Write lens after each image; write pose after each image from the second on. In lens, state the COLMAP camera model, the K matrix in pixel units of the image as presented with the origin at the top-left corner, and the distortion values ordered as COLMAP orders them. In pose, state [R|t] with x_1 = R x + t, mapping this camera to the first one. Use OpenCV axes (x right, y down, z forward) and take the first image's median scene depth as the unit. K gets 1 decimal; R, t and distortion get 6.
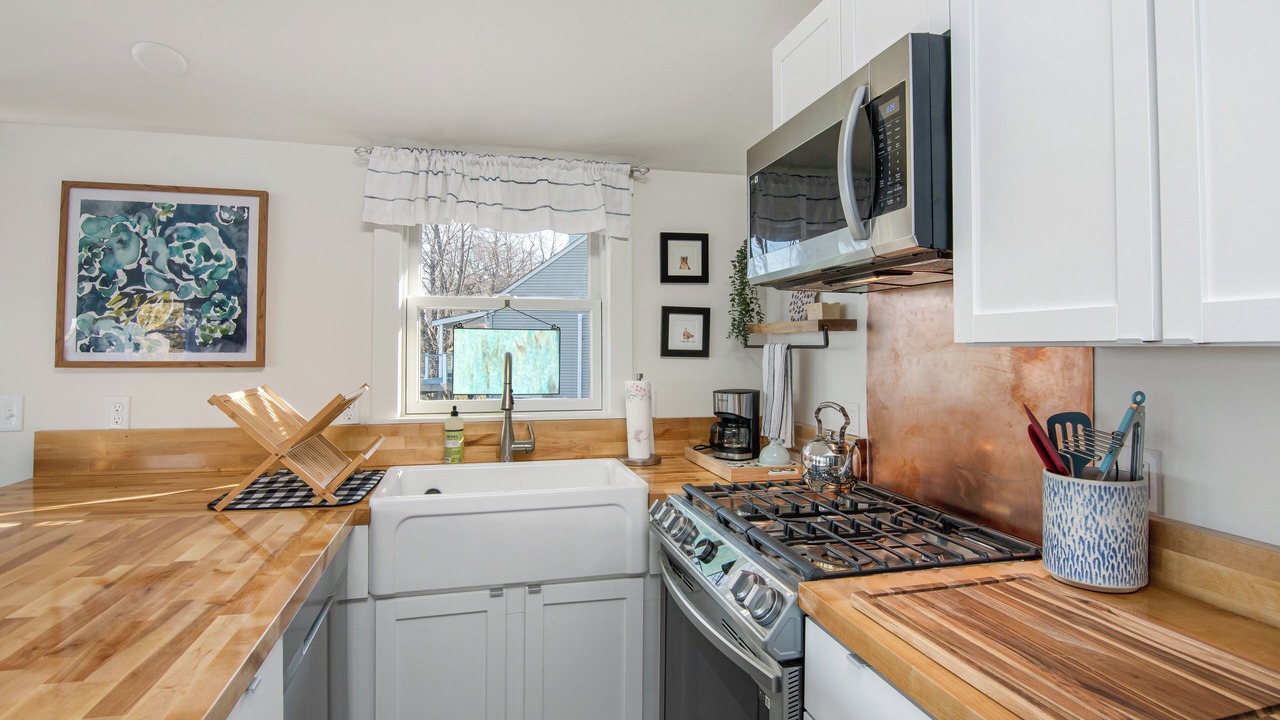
lens RADIAL K [[663.5, 0, 651.3], [0, 663.5, 332.2], [0, 0, 1]] dist [-0.008284, -0.009263]
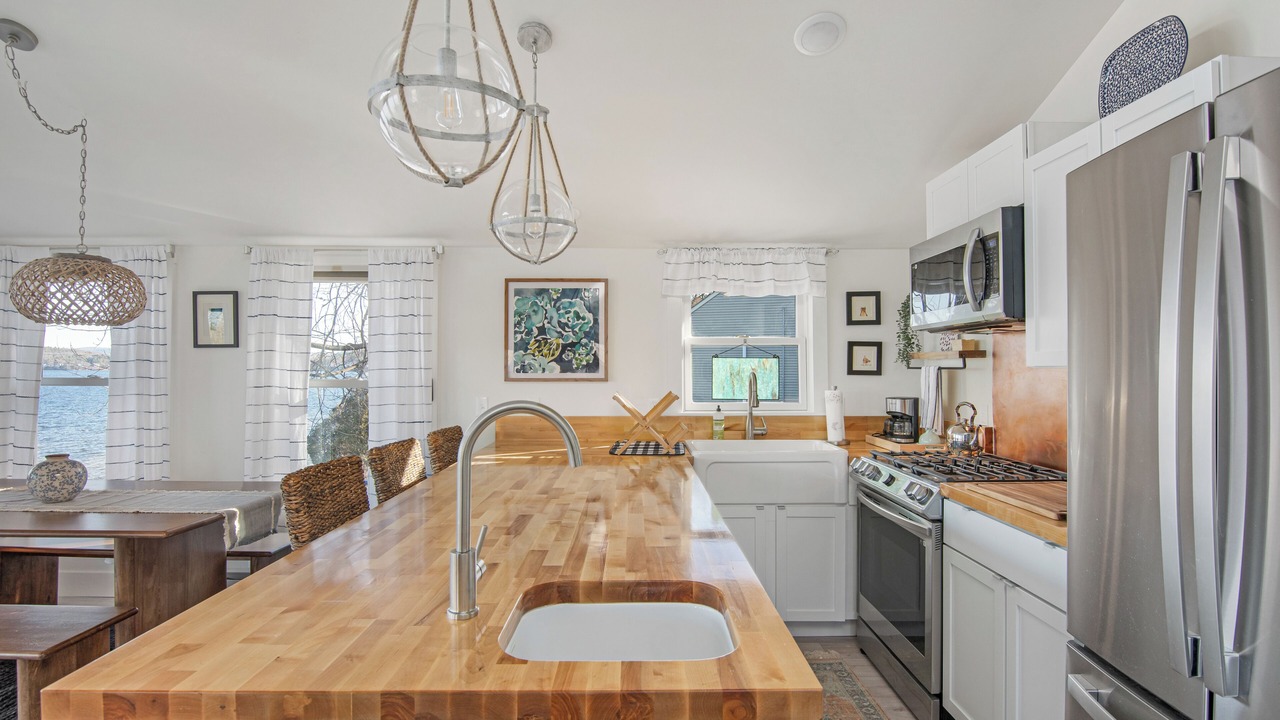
lens RADIAL K [[645.7, 0, 639.9], [0, 645.7, 360.0], [0, 0, 1]] dist [-0.005919, -0.012781]
pose [[0.970419, -0.007640, -0.241308, -0.106827], [0.009937, 0.999916, 0.008302, -0.016795], [0.241224, -0.010454, 0.970413, -0.631212]]
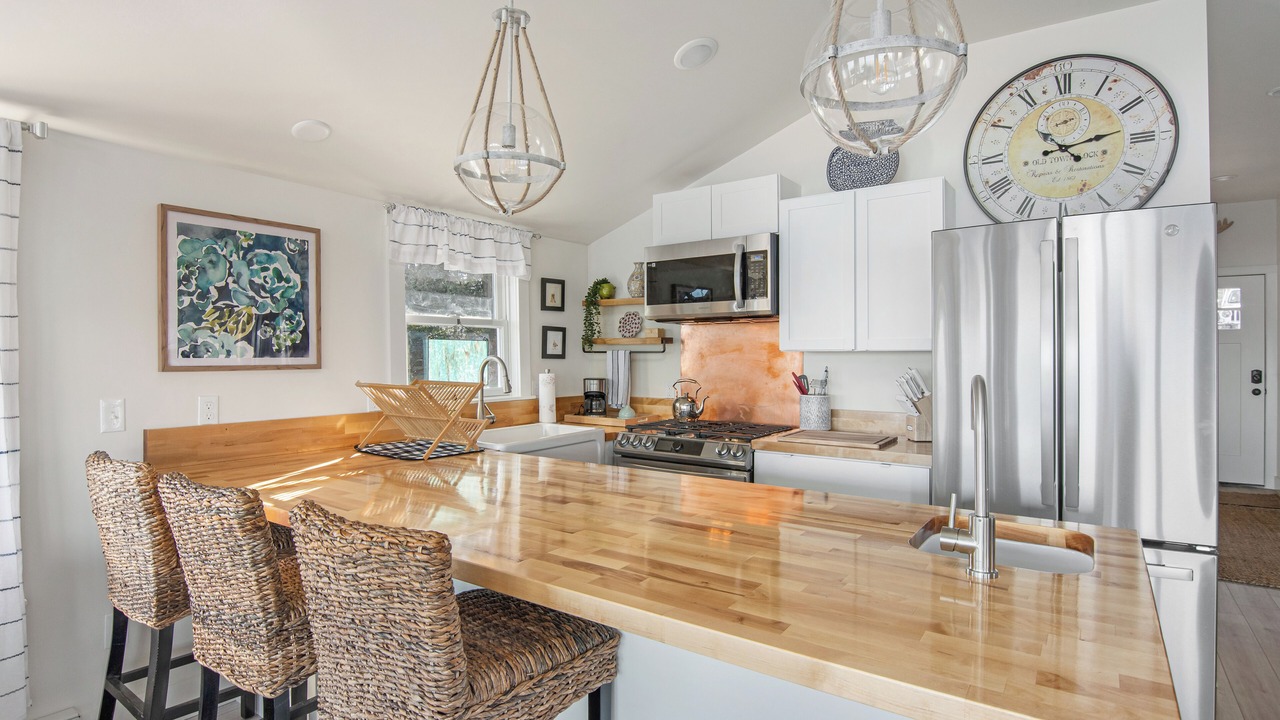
lens RADIAL K [[663.5, 0, 639.6], [0, 663.5, 354.7], [0, 0, 1]] dist [-0.008284, -0.009263]
pose [[0.751101, -0.005043, 0.660168, -1.006094], [-0.010343, 0.999758, 0.019406, -0.005324], [-0.660107, -0.021404, 0.750867, -0.368421]]
